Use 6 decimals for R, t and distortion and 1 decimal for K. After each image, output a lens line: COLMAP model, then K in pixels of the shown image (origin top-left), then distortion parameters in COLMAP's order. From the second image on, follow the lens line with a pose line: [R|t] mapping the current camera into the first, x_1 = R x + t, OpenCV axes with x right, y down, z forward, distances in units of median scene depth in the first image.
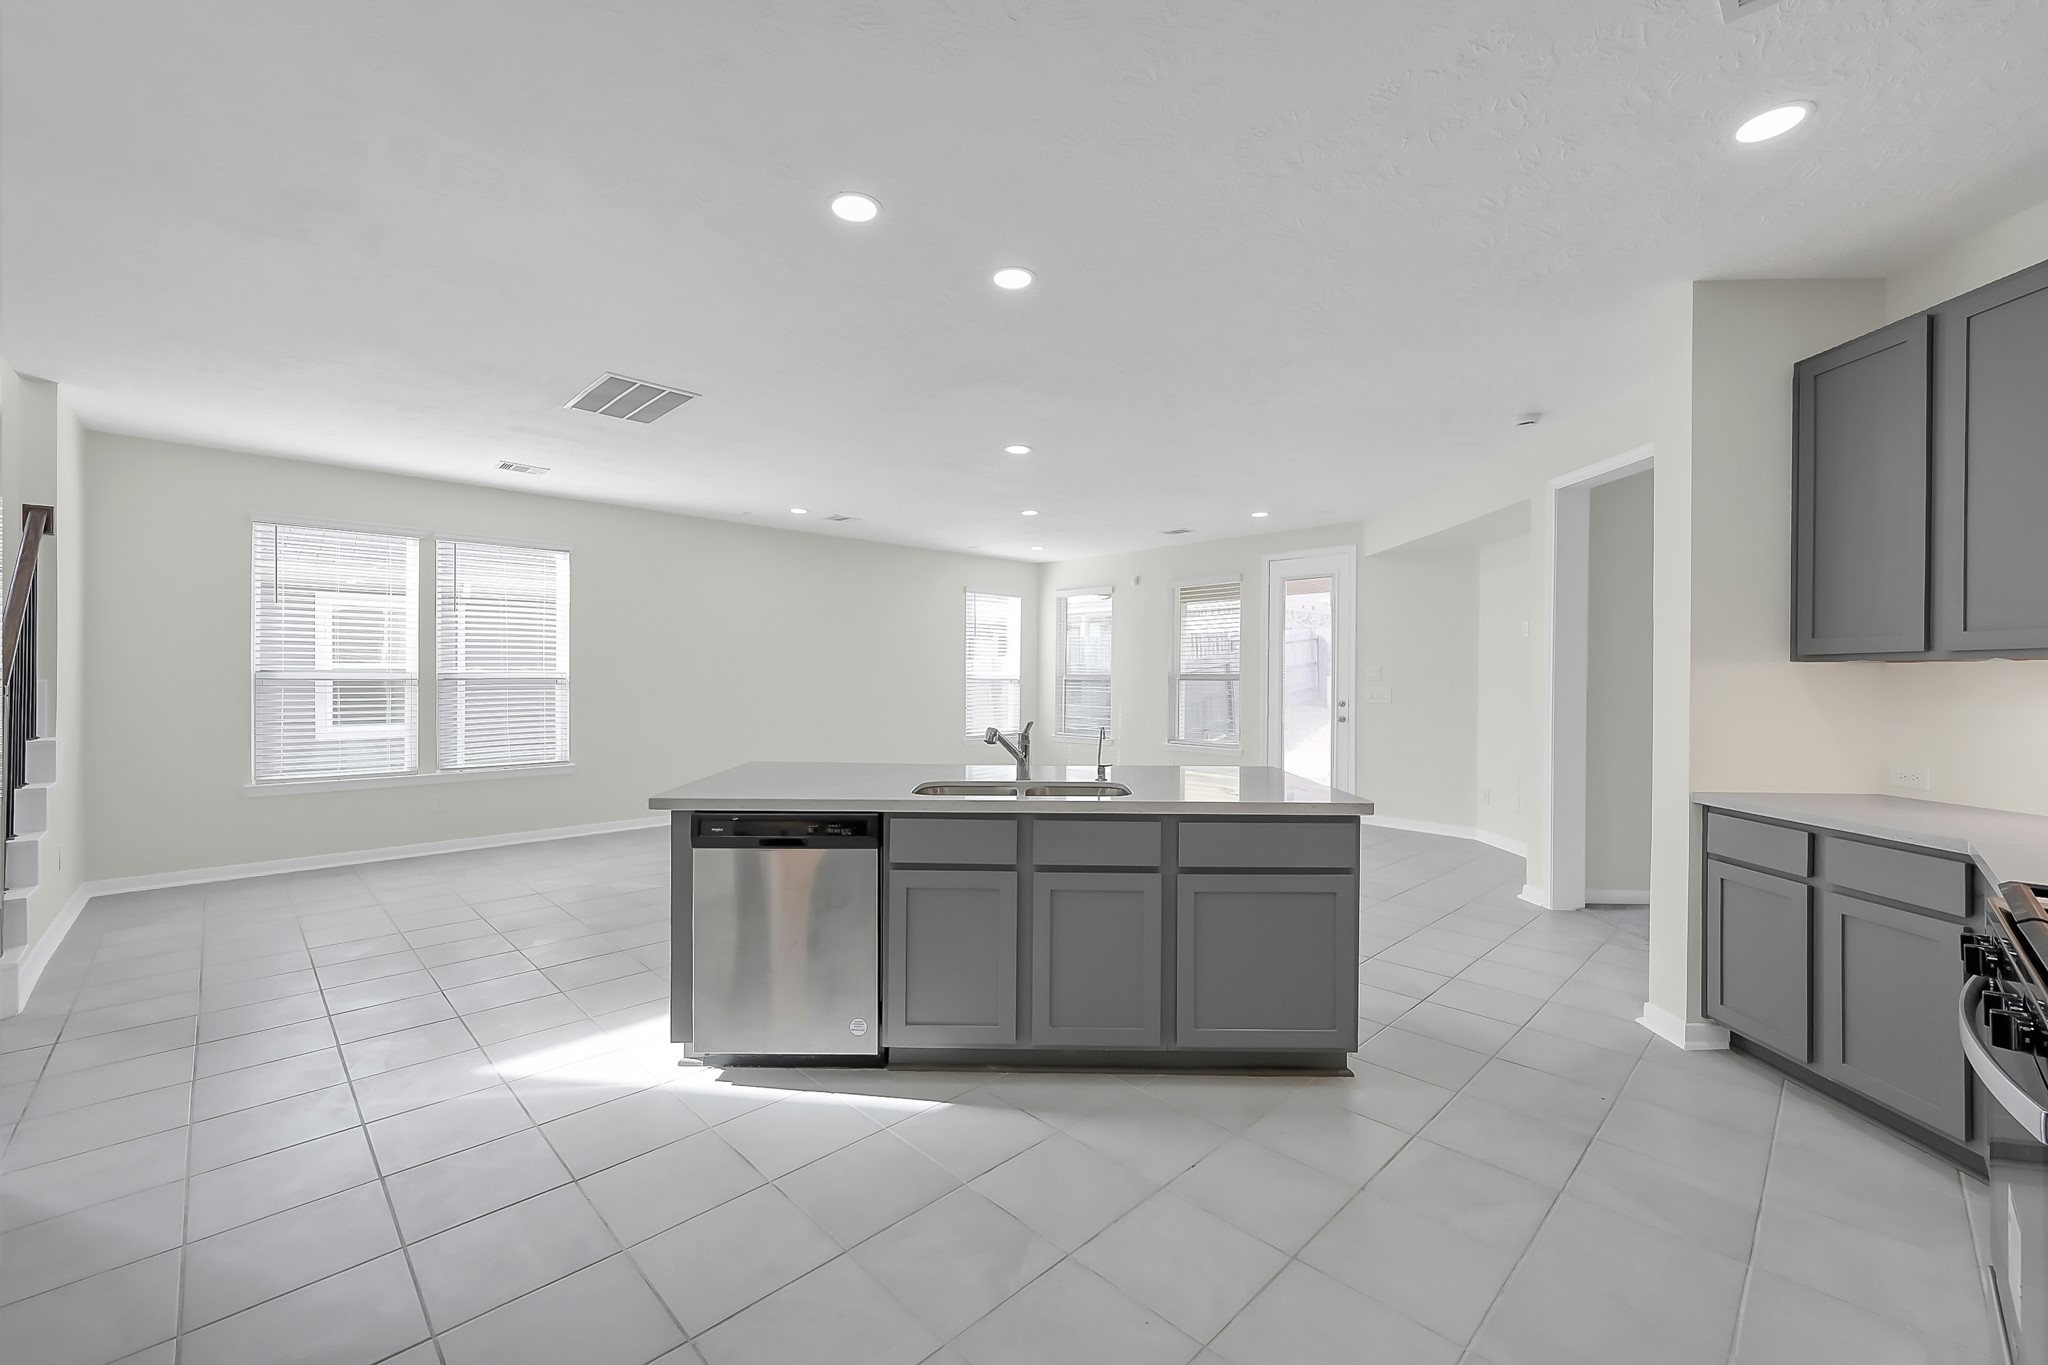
lens RADIAL K [[814.4, 0, 1024.0], [0, 814.4, 682.5], [0, 0, 1]] dist [0.002117, 0.000244]
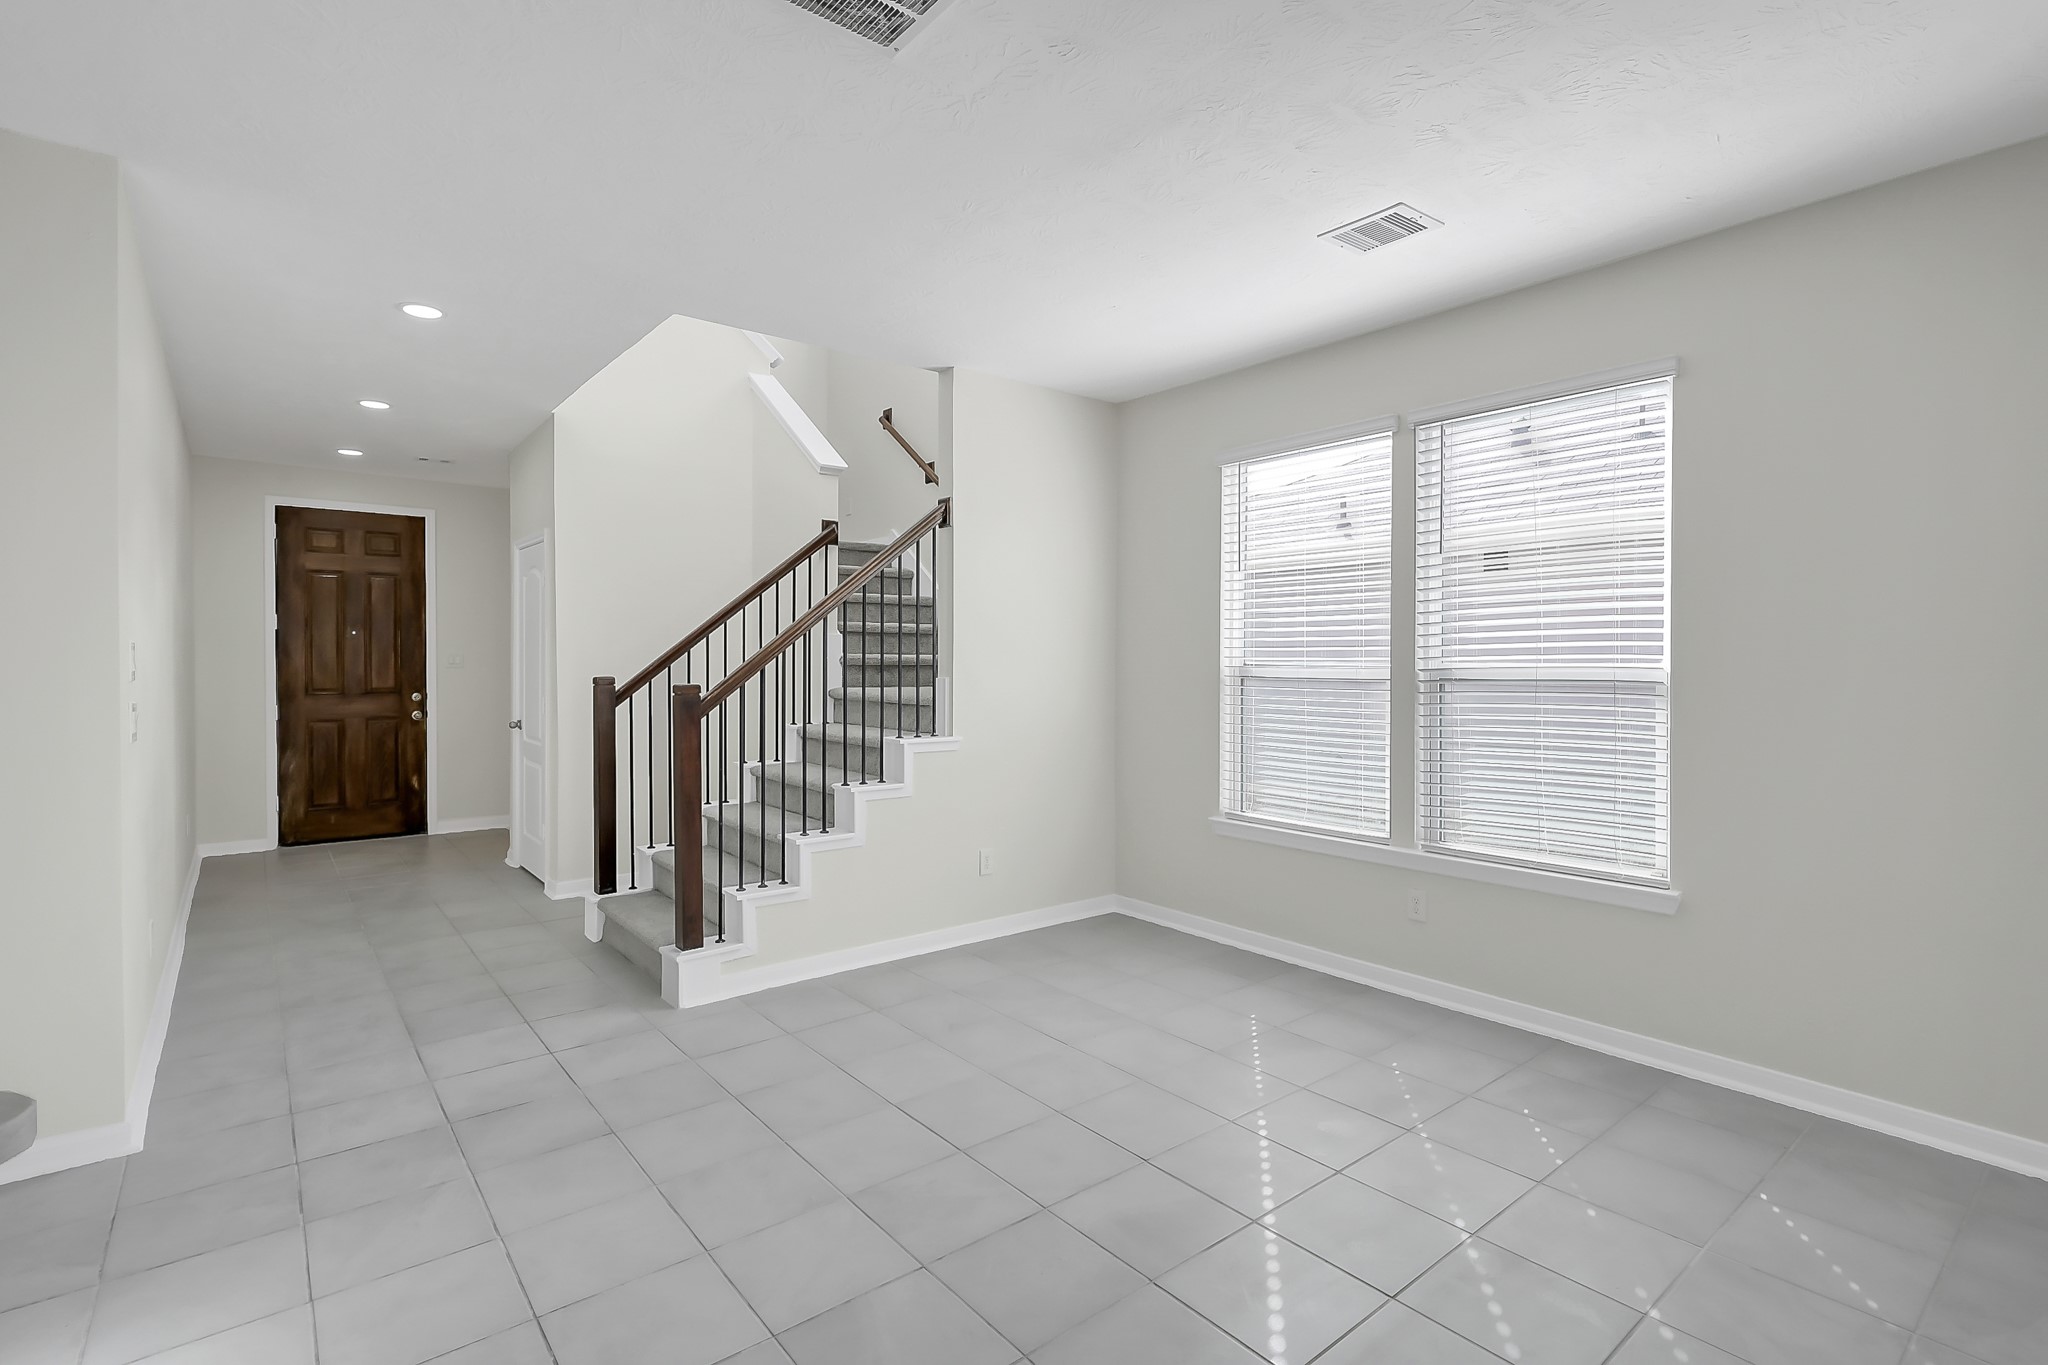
lens RADIAL K [[958.8, 0, 1021.7], [0, 958.8, 664.9], [0, 0, 1]] dist [-0.000635, -0.000042]
pose [[-0.096992, 0.001912, -0.995283, -0.038314], [-0.006433, 0.999976, 0.002548, -0.010765], [0.995264, 0.006650, -0.096977, 0.628546]]
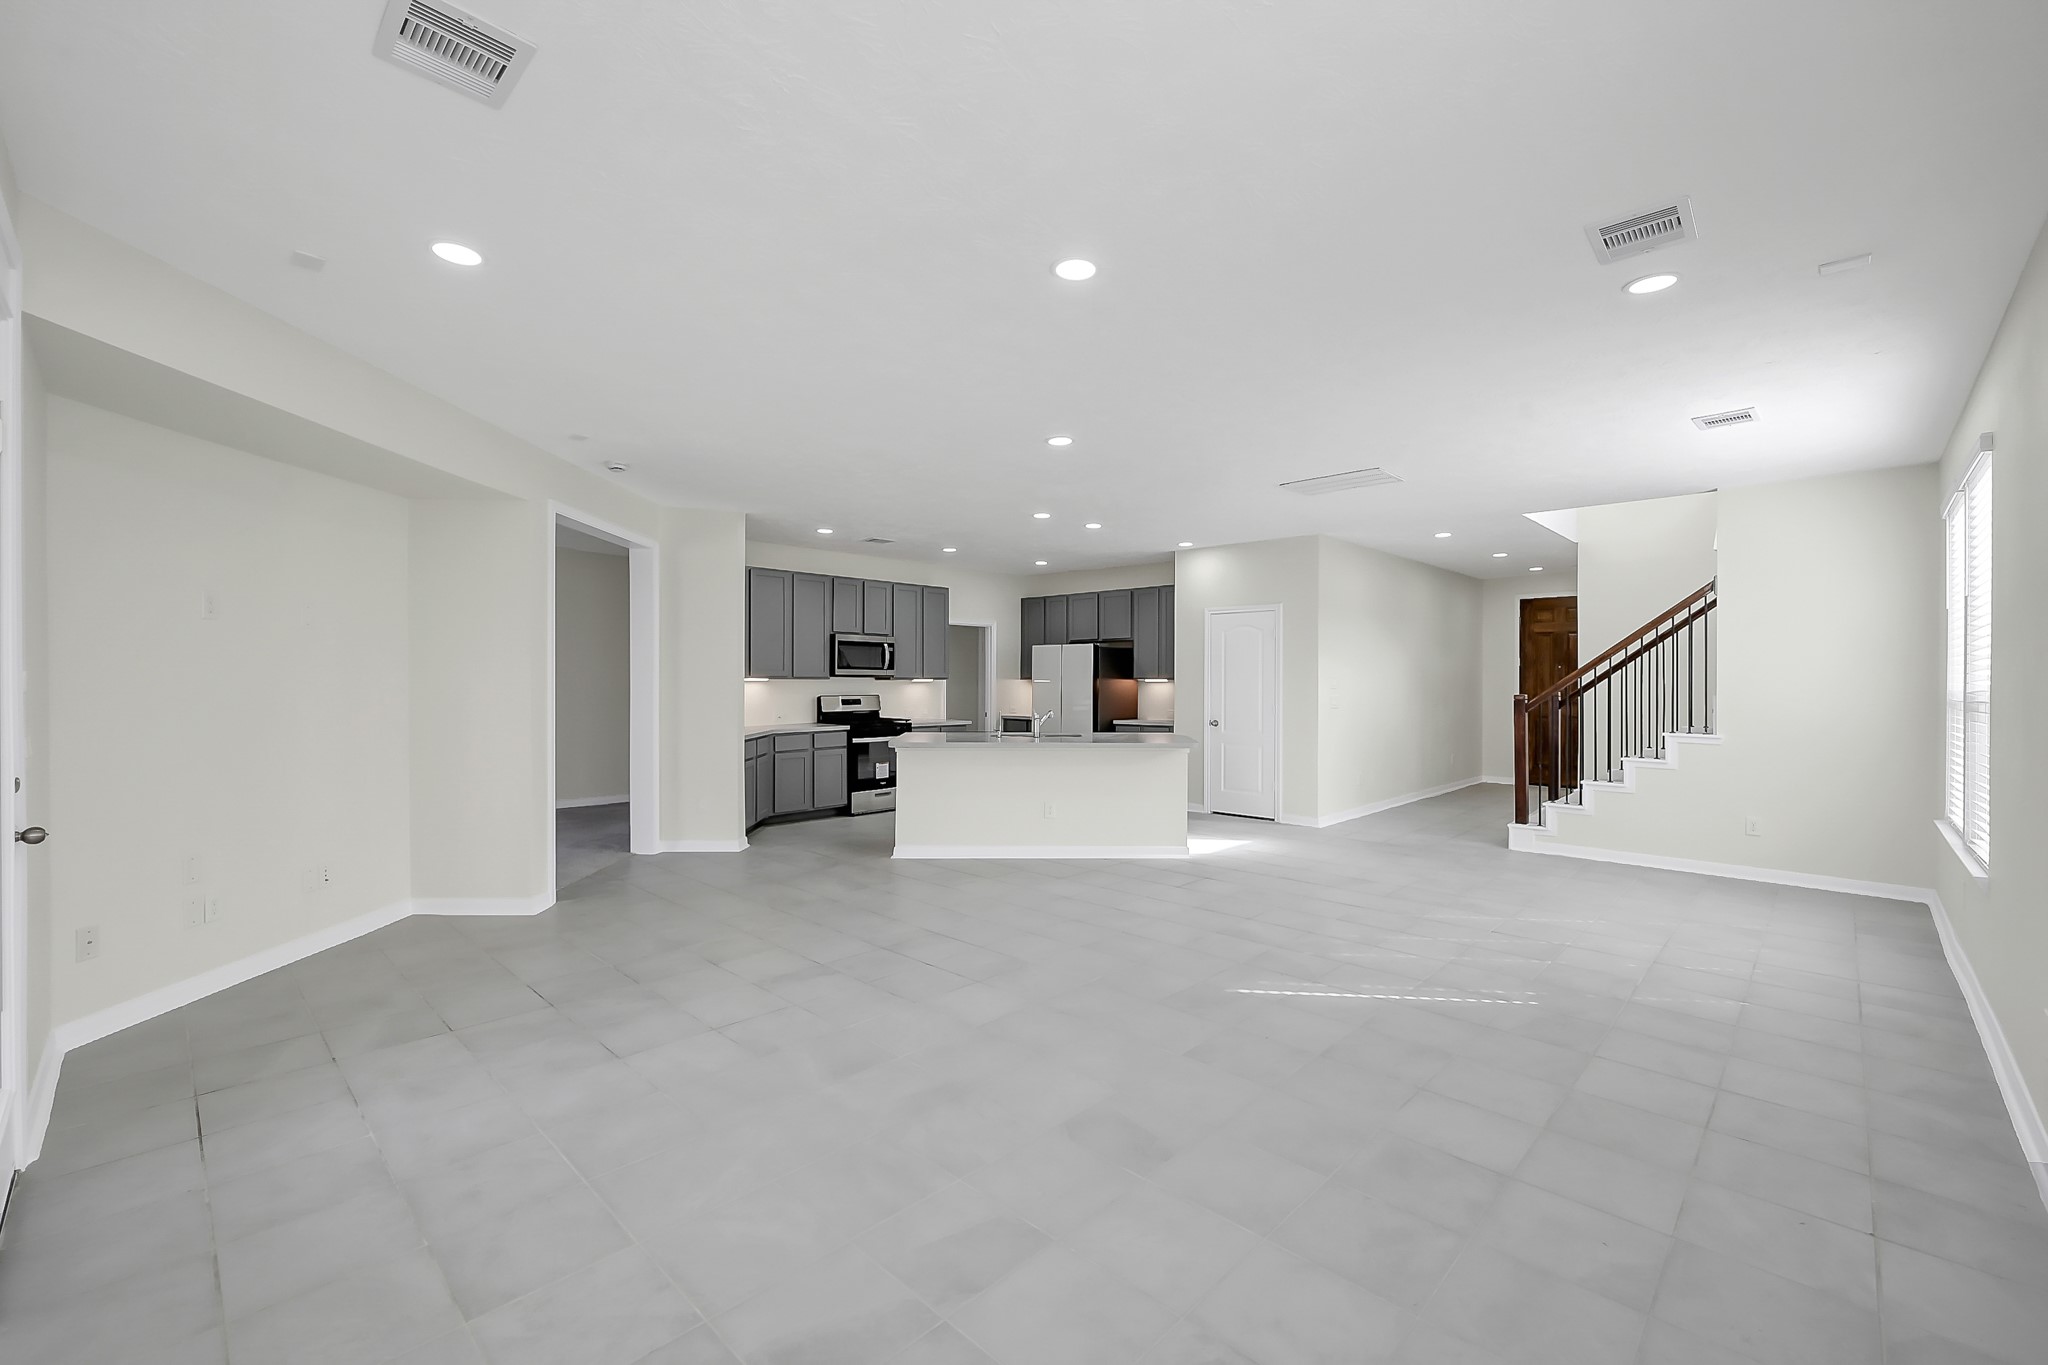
lens RADIAL K [[858.5, 0, 1016.7], [0, 858.5, 689.8], [0, 0, 1]] dist [0.000060, -0.000202]
pose [[-0.999725, -0.007234, -0.022290, 0.042529], [-0.007623, 0.999820, 0.017402, -0.015671], [0.022160, 0.017568, -0.999600, 1.312290]]
